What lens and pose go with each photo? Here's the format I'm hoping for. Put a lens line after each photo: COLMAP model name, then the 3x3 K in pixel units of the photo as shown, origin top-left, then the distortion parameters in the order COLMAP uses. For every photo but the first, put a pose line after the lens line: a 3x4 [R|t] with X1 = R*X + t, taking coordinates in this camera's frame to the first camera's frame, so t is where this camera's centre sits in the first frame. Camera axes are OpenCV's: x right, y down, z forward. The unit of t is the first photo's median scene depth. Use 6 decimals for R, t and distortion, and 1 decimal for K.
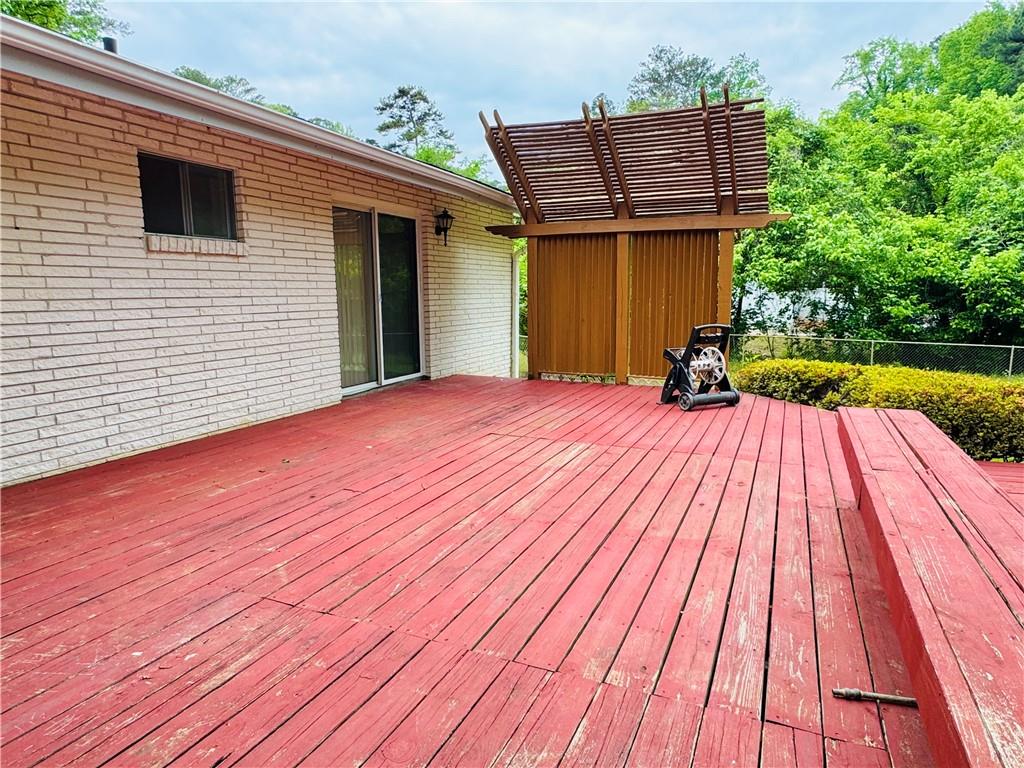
lens RADIAL K [[640.9, 0, 507.6], [0, 640.9, 384.7], [0, 0, 1]] dist [-0.001854, 0.002347]
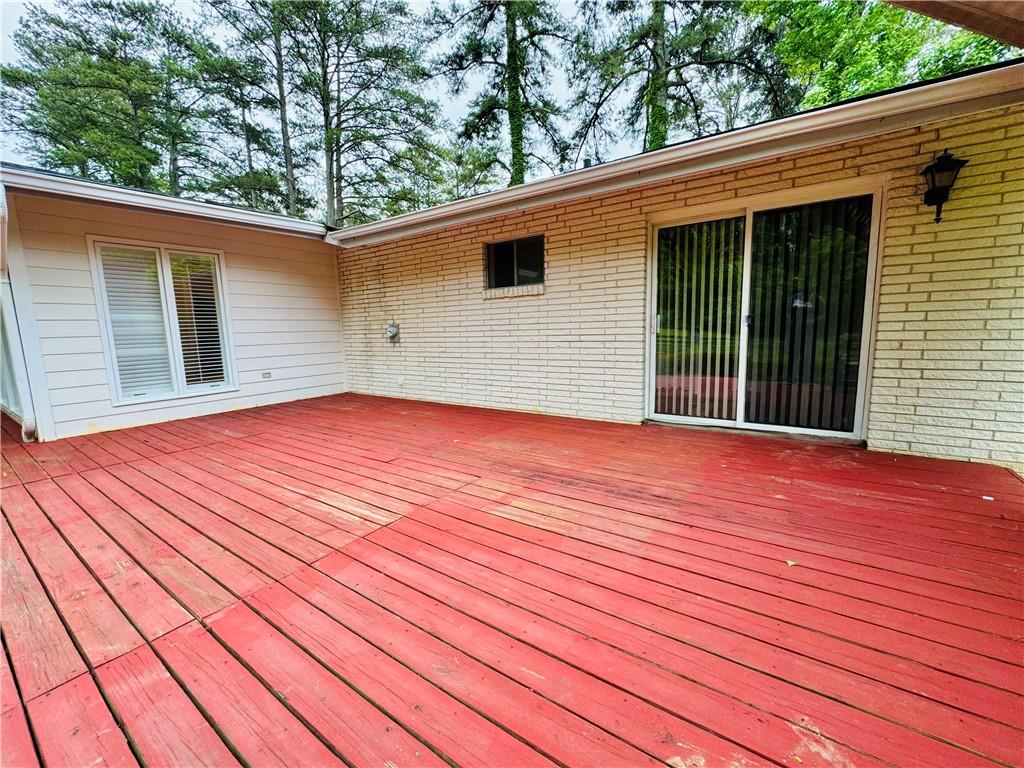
lens RADIAL K [[411.0, 0, 512.6], [0, 411.0, 381.4], [0, 0, 1]] dist [-0.002911, 0.000740]
pose [[-0.182051, 0.139623, -0.973326, 0.559190], [-0.112545, 0.980403, 0.161689, -0.169157], [0.976827, 0.138978, -0.162770, 1.234489]]
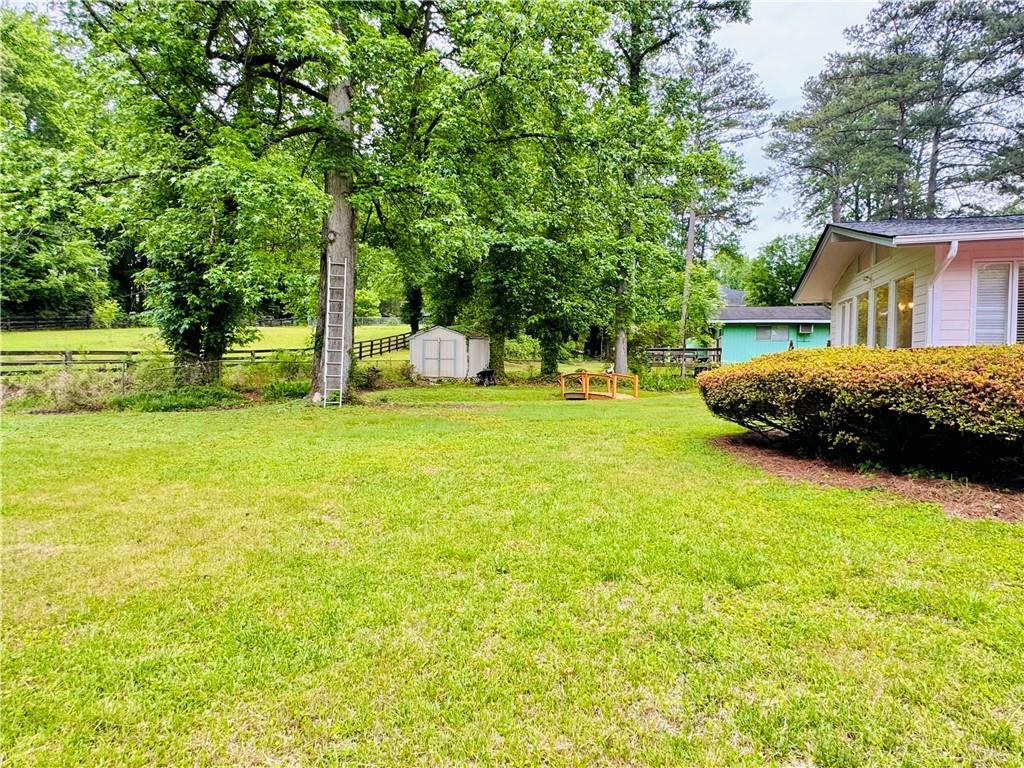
lens RADIAL K [[601.8, 0, 511.5], [0, 601.8, 380.9], [0, 0, 1]] dist [0.002133, -0.002945]
pose [[-0.986964, -0.002966, -0.160912, 1.846524], [-0.030310, 0.985364, 0.167745, -0.112417], [0.158060, 0.170435, -0.972609, 2.085416]]
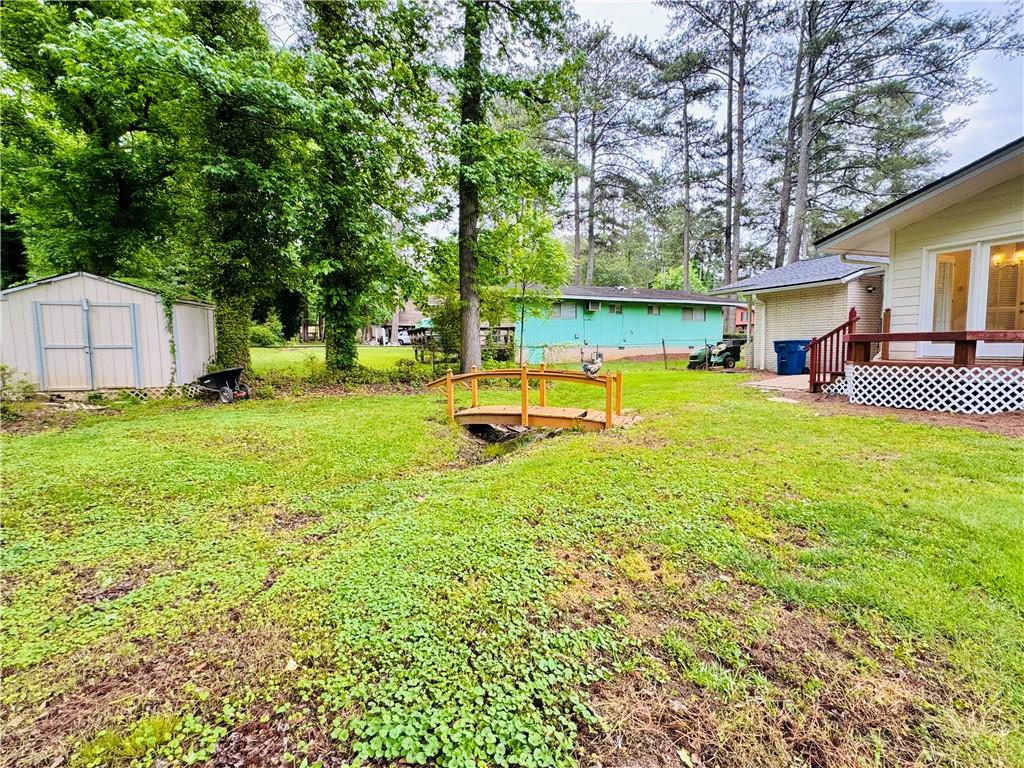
lens RADIAL K [[471.4, 0, 511.6], [0, 471.4, 381.1], [0, 0, 1]] dist [-0.001435, -0.000938]
pose [[-0.694002, 0.068545, -0.716703, 1.798162], [-0.087919, 0.979939, 0.178855, 0.295522], [0.714585, 0.187138, -0.674054, -1.052340]]
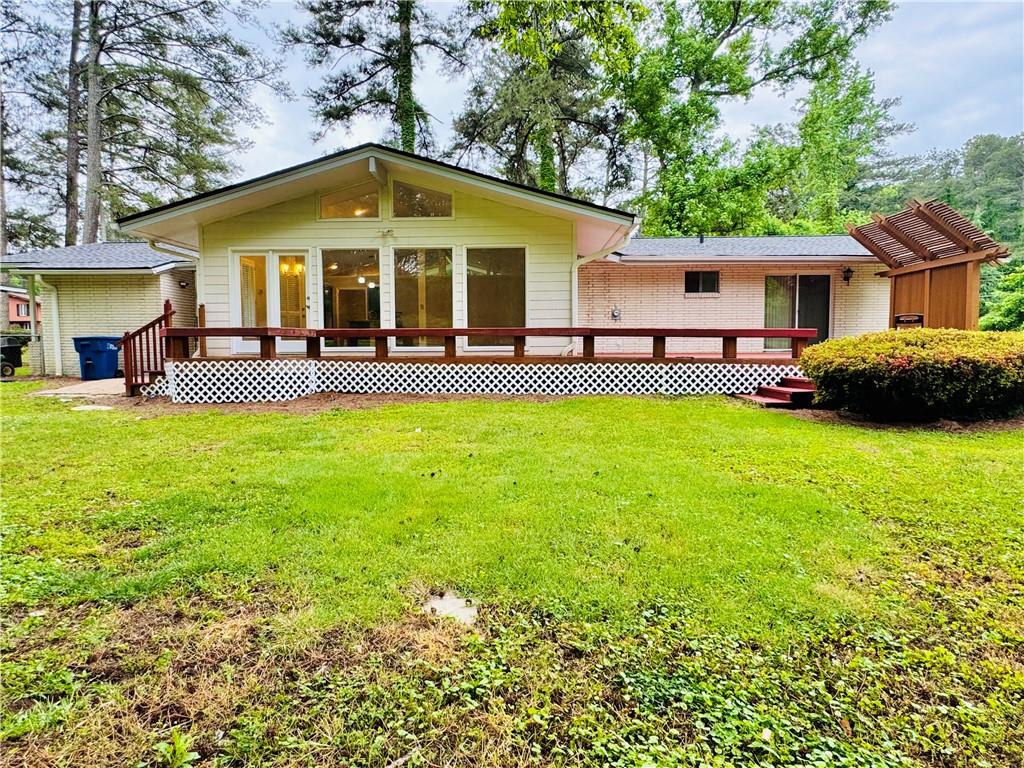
lens RADIAL K [[558.4, 0, 512.8], [0, 558.4, 383.8], [0, 0, 1]] dist [0.002561, -0.002393]
pose [[0.397441, 0.060181, -0.915652, 1.869837], [-0.128867, 0.991619, 0.009239, 0.348866], [0.908534, 0.114326, 0.401865, -1.039735]]
